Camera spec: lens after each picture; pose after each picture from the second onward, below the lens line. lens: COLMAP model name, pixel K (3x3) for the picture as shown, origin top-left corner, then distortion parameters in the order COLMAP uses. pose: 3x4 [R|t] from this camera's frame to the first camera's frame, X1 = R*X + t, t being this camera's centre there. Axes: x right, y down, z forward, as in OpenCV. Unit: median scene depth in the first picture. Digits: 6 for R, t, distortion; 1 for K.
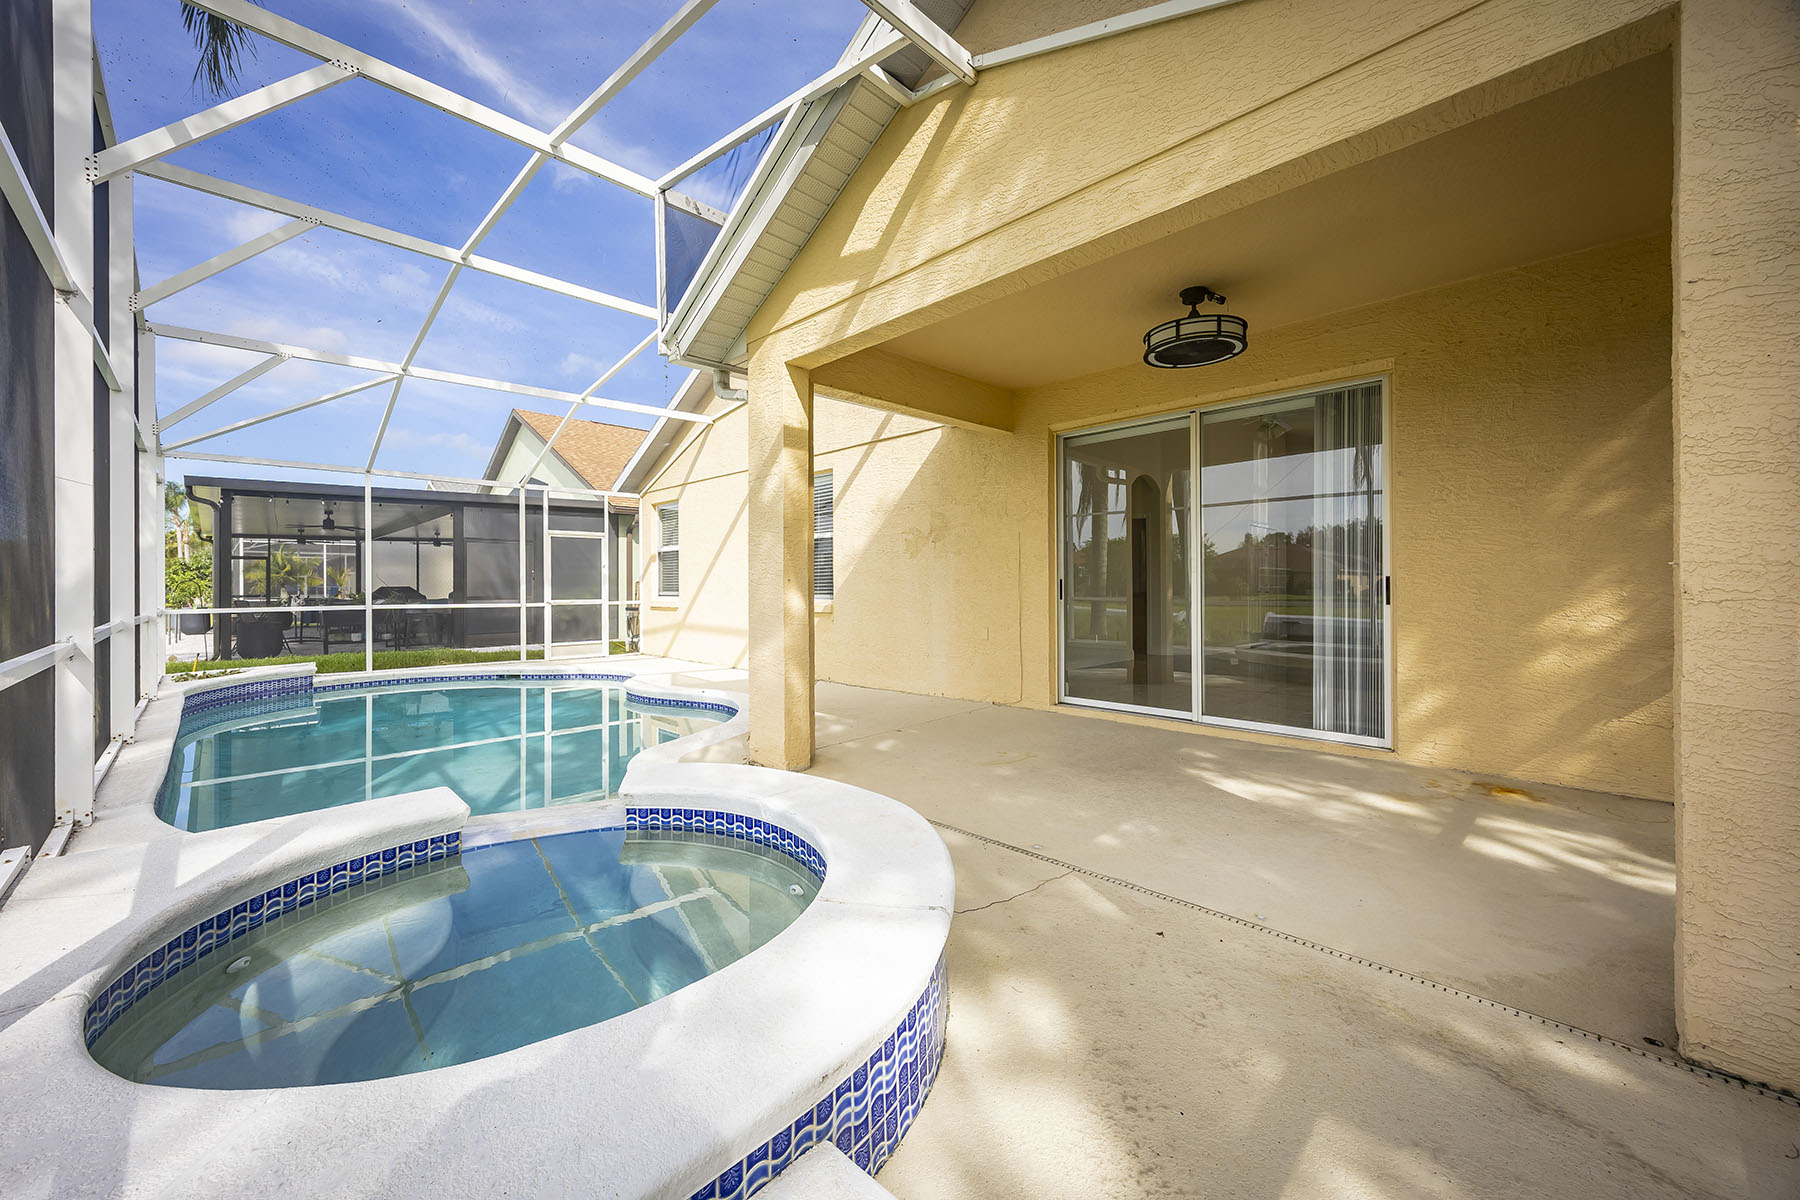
lens RADIAL K [[701.4, 0, 895.2], [0, 701.4, 589.1], [0, 0, 1]] dist [-0.005253, 0.001093]
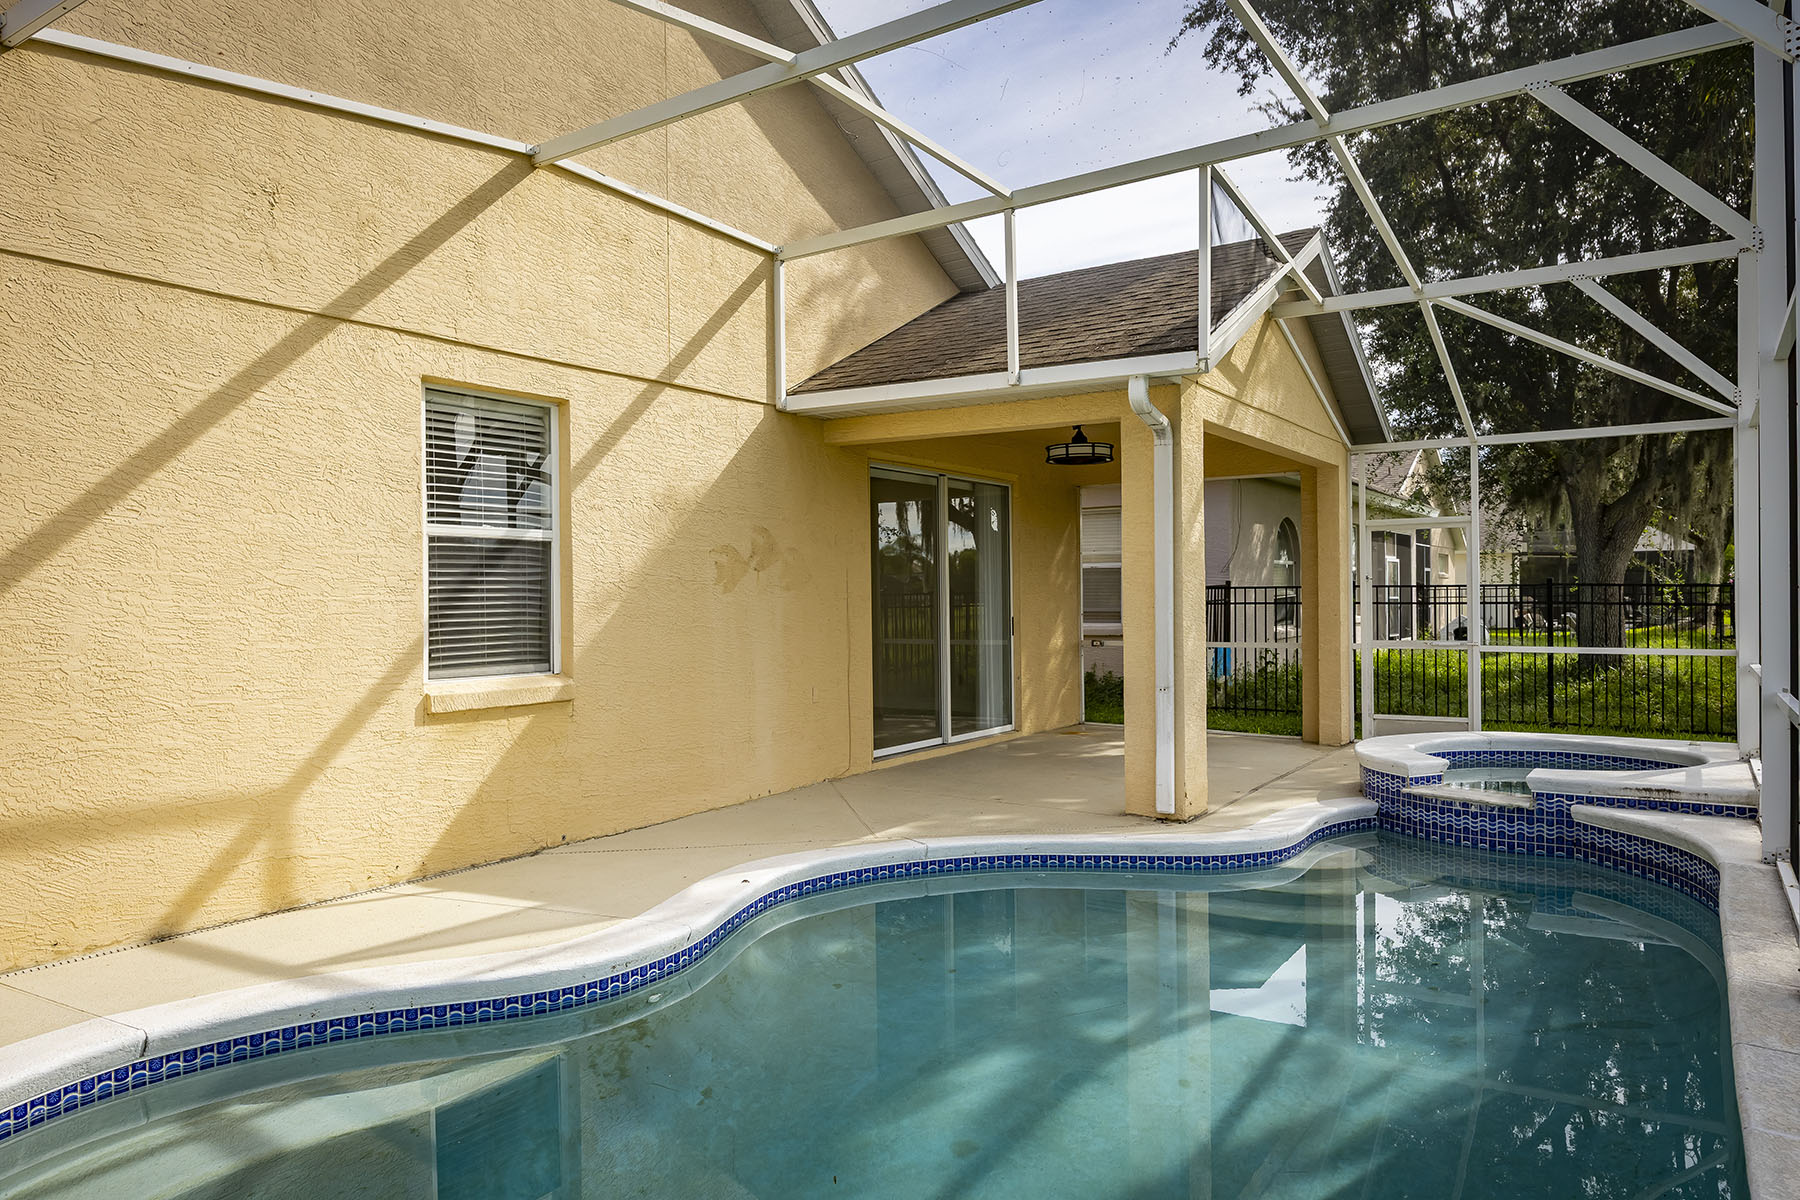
lens RADIAL K [[1121.2, 0, 896.0], [0, 1121.2, 595.6], [0, 0, 1]] dist [-0.013234, 0.011123]
pose [[-0.183886, 0.002324, 0.982945, -0.768585], [0.007722, 0.999970, -0.000920, -0.029983], [-0.982917, 0.007421, -0.183898, 0.794816]]
